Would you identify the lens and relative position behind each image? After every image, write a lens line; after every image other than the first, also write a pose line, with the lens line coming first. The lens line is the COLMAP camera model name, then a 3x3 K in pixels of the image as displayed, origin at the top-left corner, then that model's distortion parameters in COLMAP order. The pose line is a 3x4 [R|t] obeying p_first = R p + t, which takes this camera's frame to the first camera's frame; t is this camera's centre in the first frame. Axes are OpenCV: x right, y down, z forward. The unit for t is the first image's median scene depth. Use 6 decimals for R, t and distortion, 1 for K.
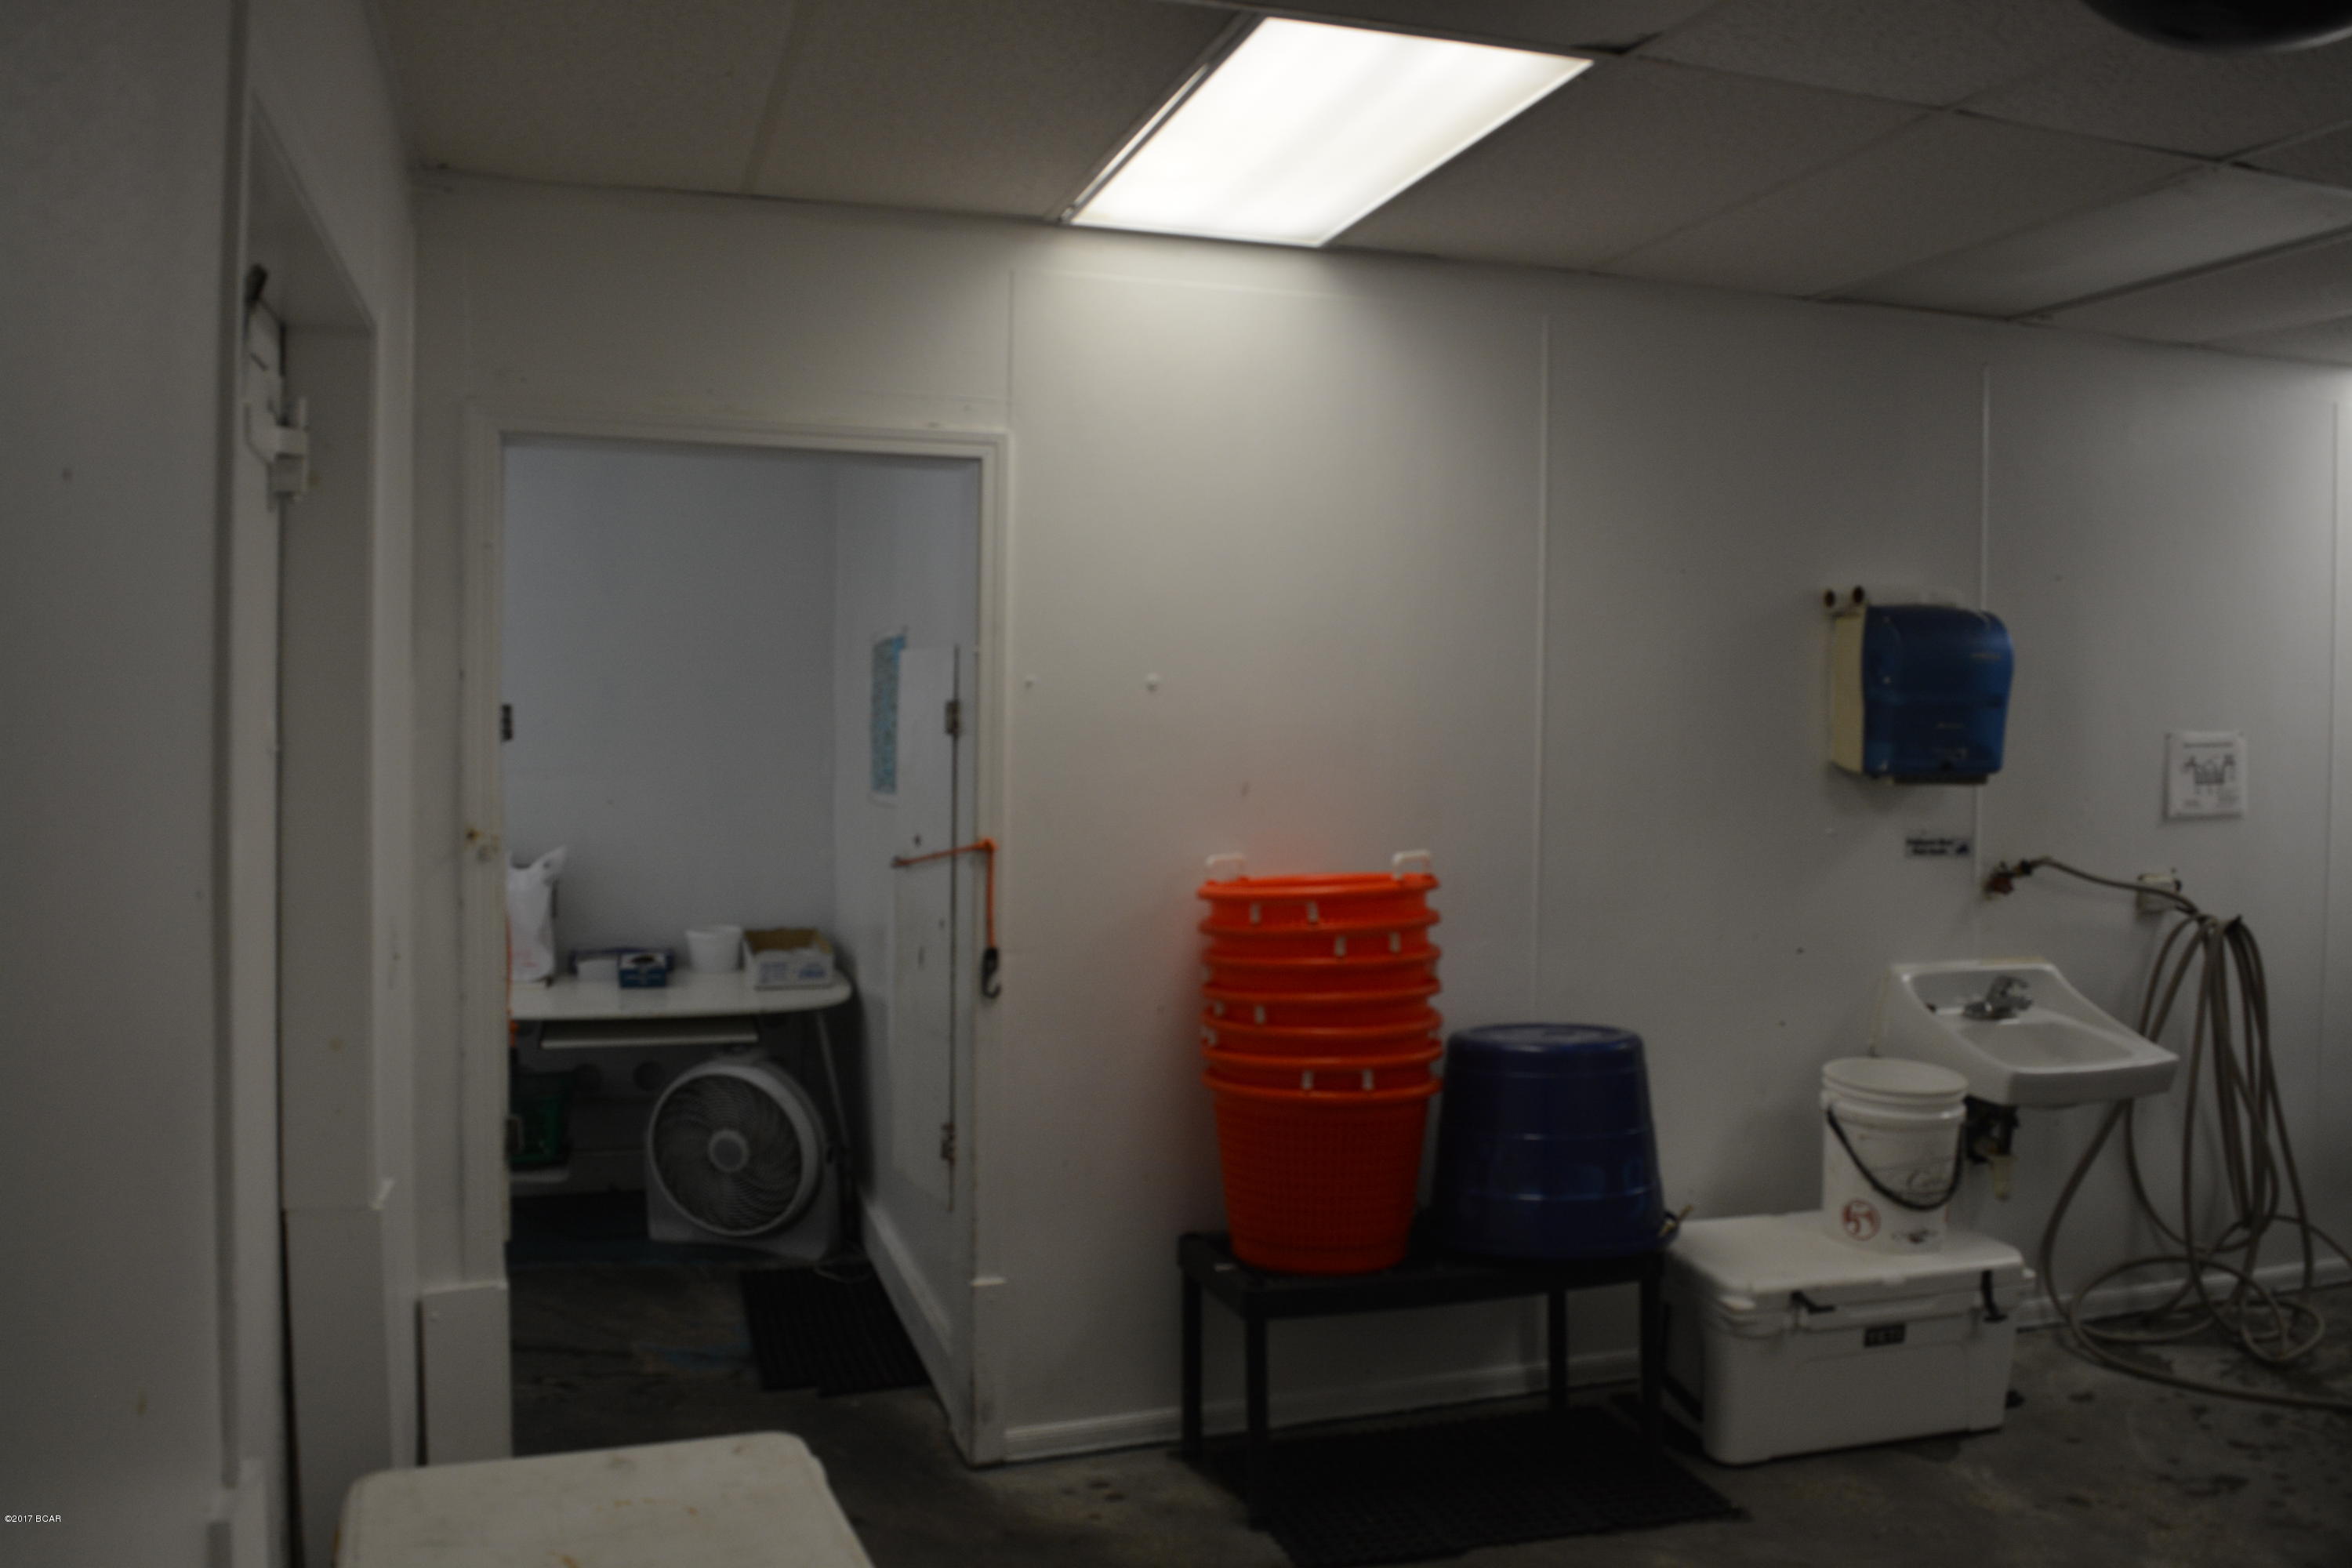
lens RADIAL K [[1867.0, 0, 1176.0], [0, 1867.0, 784.0], [0, 0, 1]] dist [-0.082531, -0.004339]
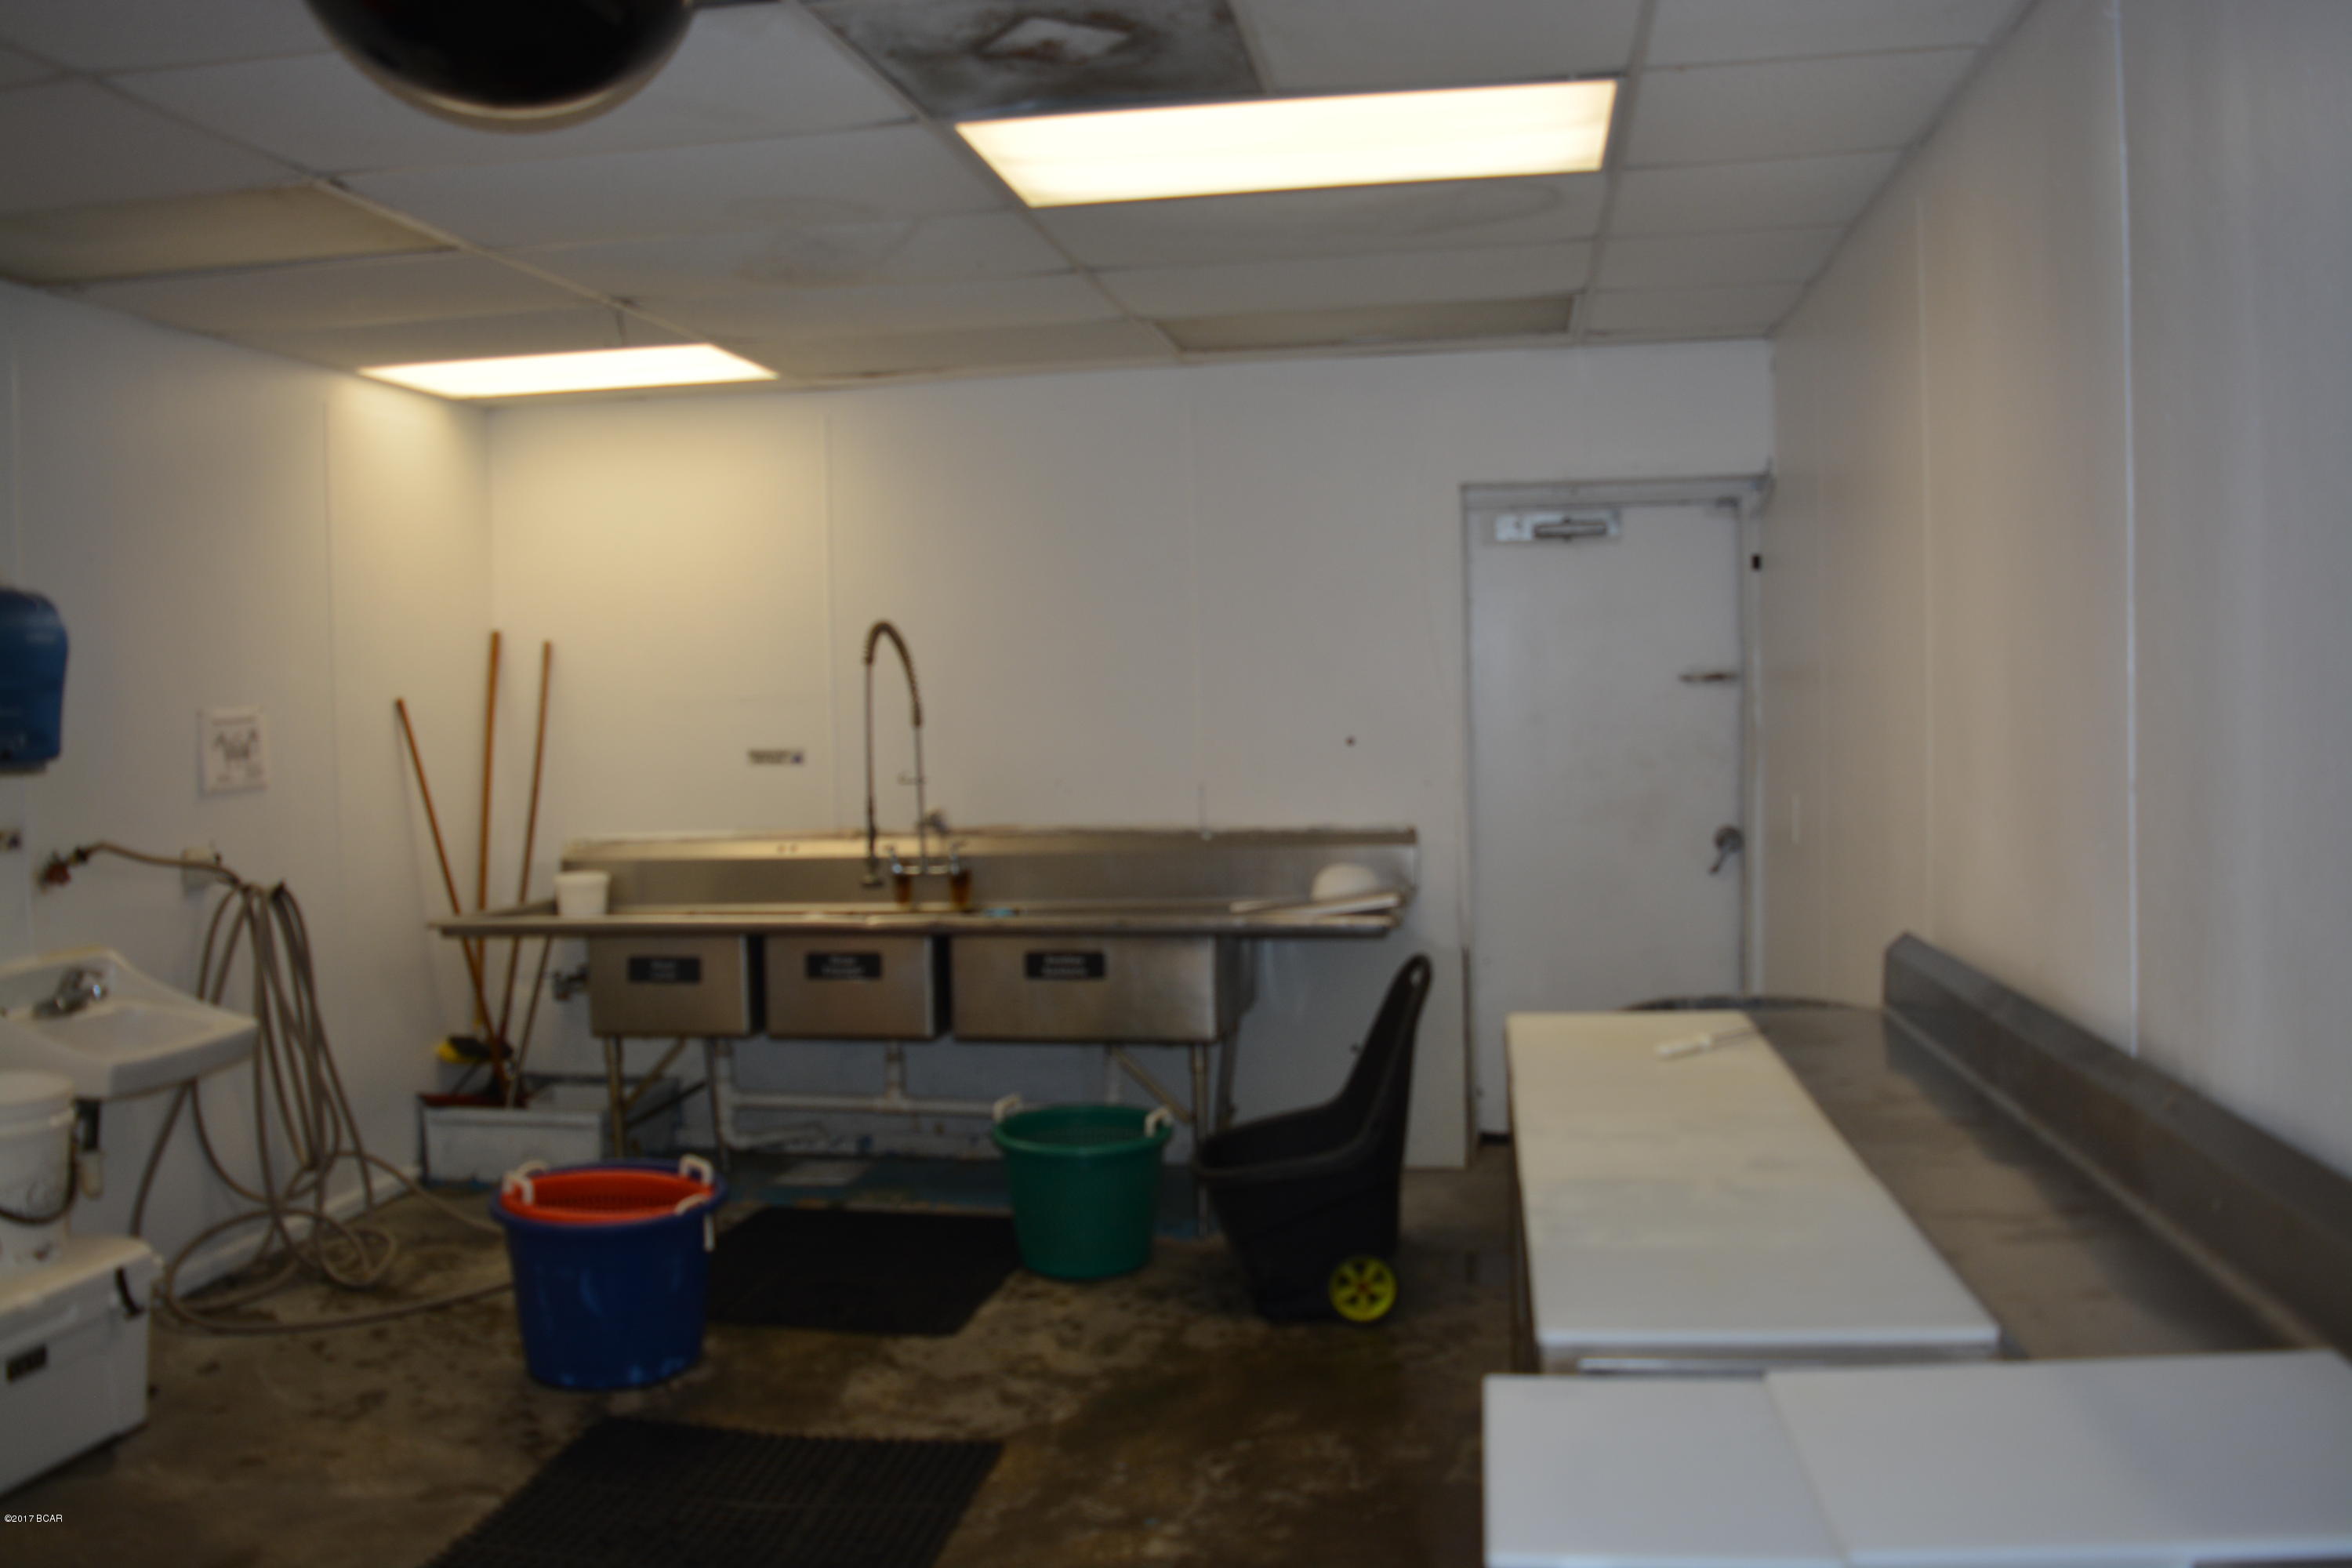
lens RADIAL K [[1867.0, 0, 1176.0], [0, 1867.0, 784.0], [0, 0, 1]] dist [-0.082531, -0.004339]
pose [[0.449920, -0.065311, 0.890677, -0.129317], [0.054189, 0.997481, 0.045769, -0.004422], [-0.891423, 0.027673, 0.452326, 0.048544]]
